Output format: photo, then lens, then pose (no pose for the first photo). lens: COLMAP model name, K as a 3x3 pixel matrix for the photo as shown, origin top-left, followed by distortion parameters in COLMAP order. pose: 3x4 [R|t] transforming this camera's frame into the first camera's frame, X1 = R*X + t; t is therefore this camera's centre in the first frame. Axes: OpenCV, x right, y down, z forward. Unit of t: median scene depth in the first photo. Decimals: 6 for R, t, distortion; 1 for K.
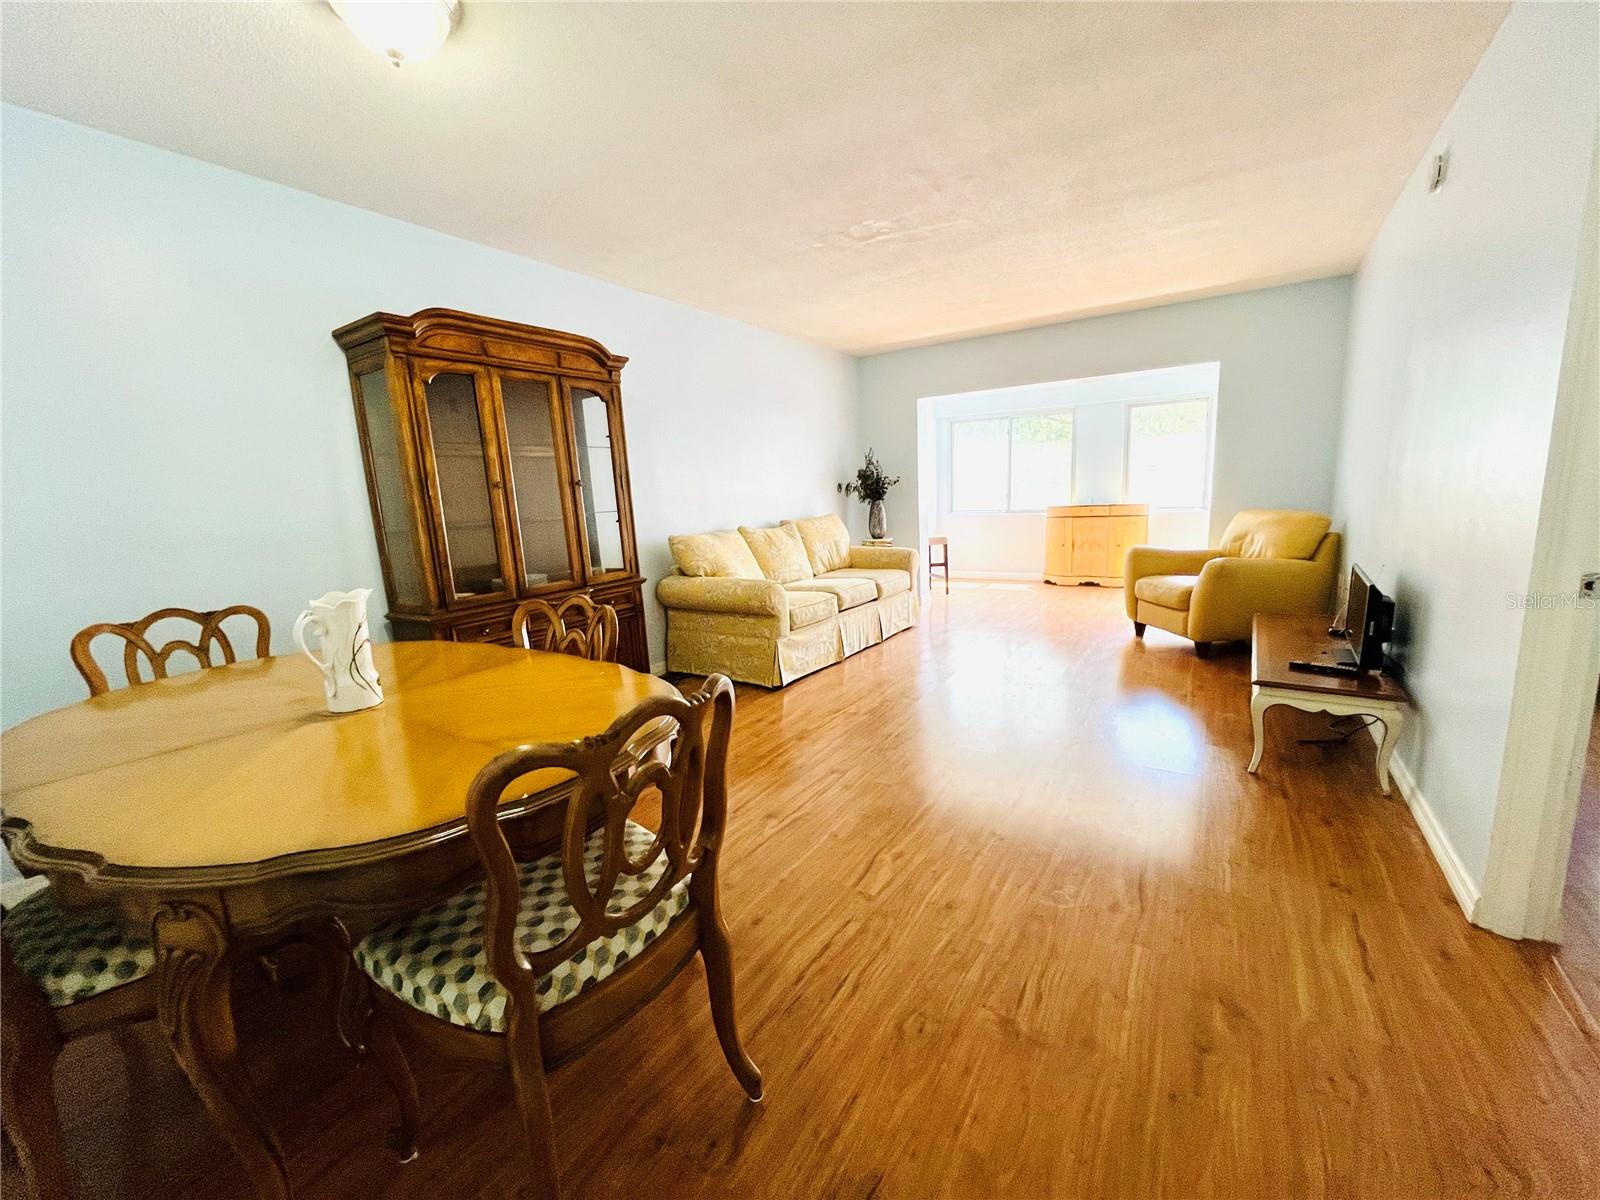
lens RADIAL K [[645.9, 0, 800.0], [0, 645.9, 600.0], [0, 0, 1]] dist [-0.001002, 0.000200]
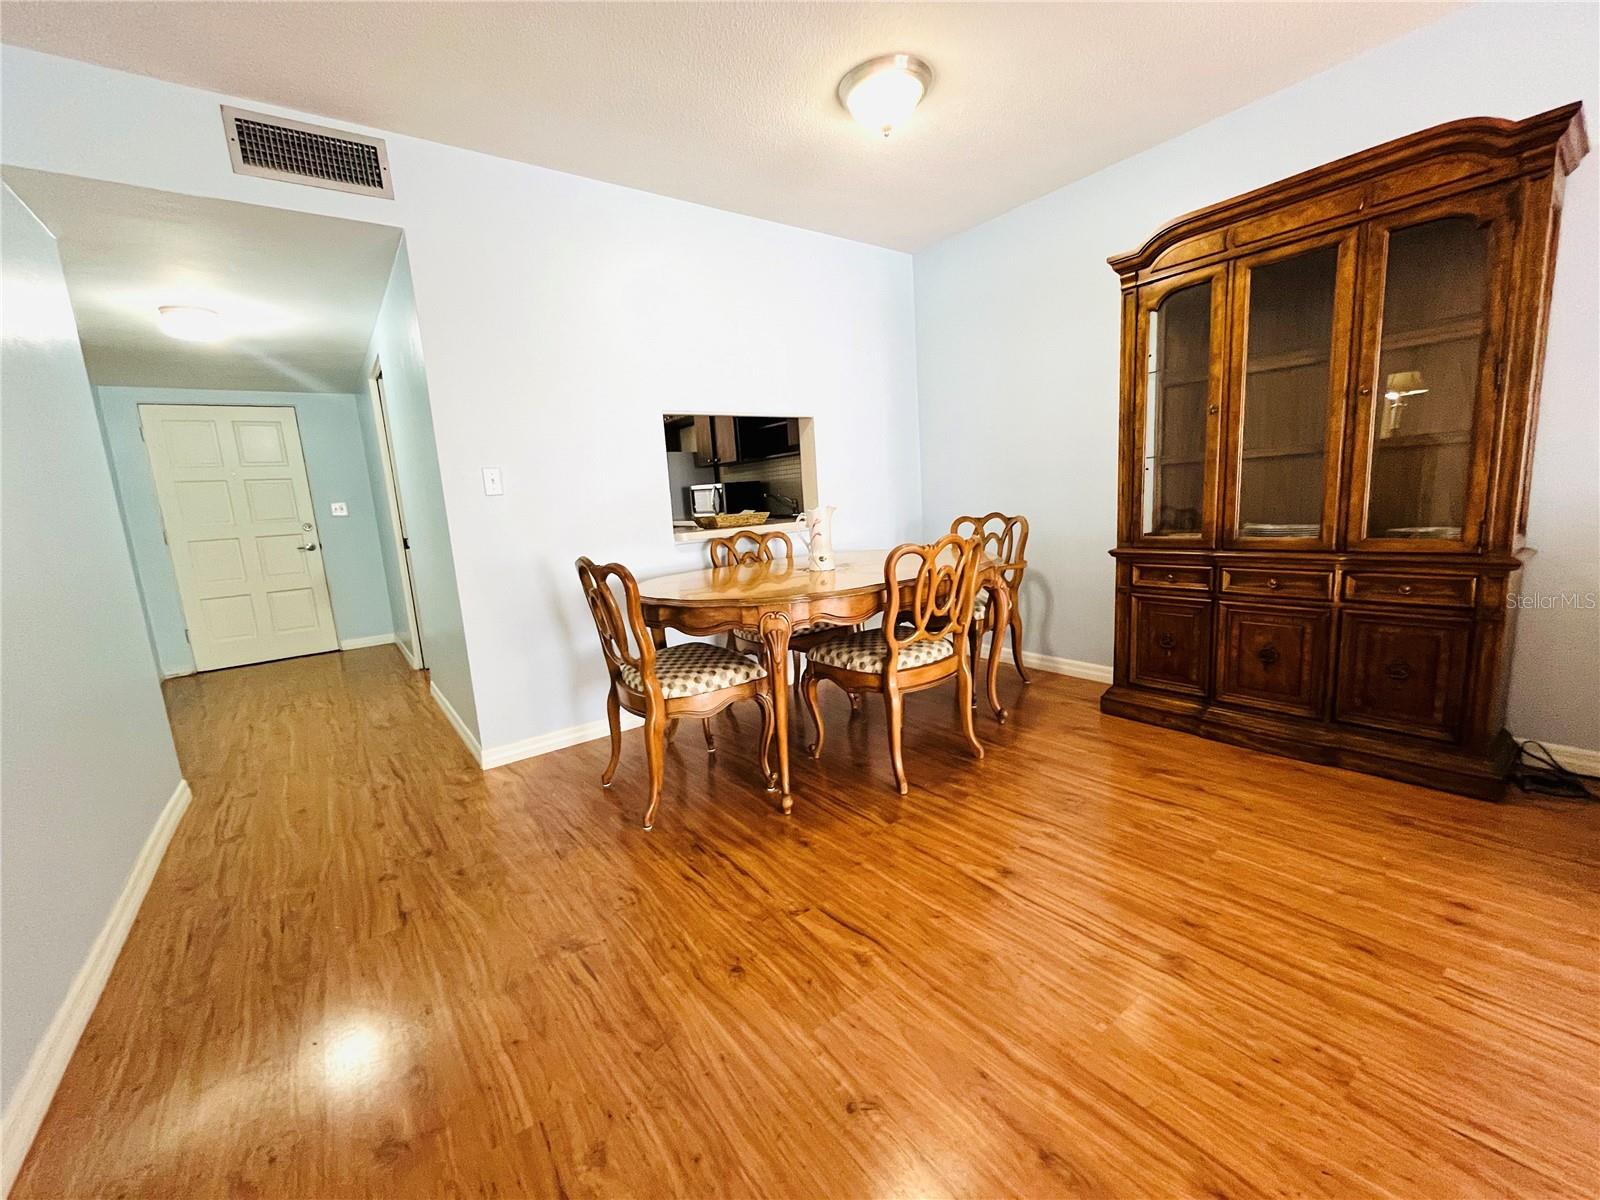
lens RADIAL K [[645.9, 0, 800.0], [0, 645.9, 600.0], [0, 0, 1]] dist [-0.001002, 0.000200]
pose [[-0.331844, 0.218286, -0.917731, 0.726752], [-0.080185, 0.962811, 0.258003, -0.154962], [0.939920, 0.159205, -0.302000, 1.075989]]
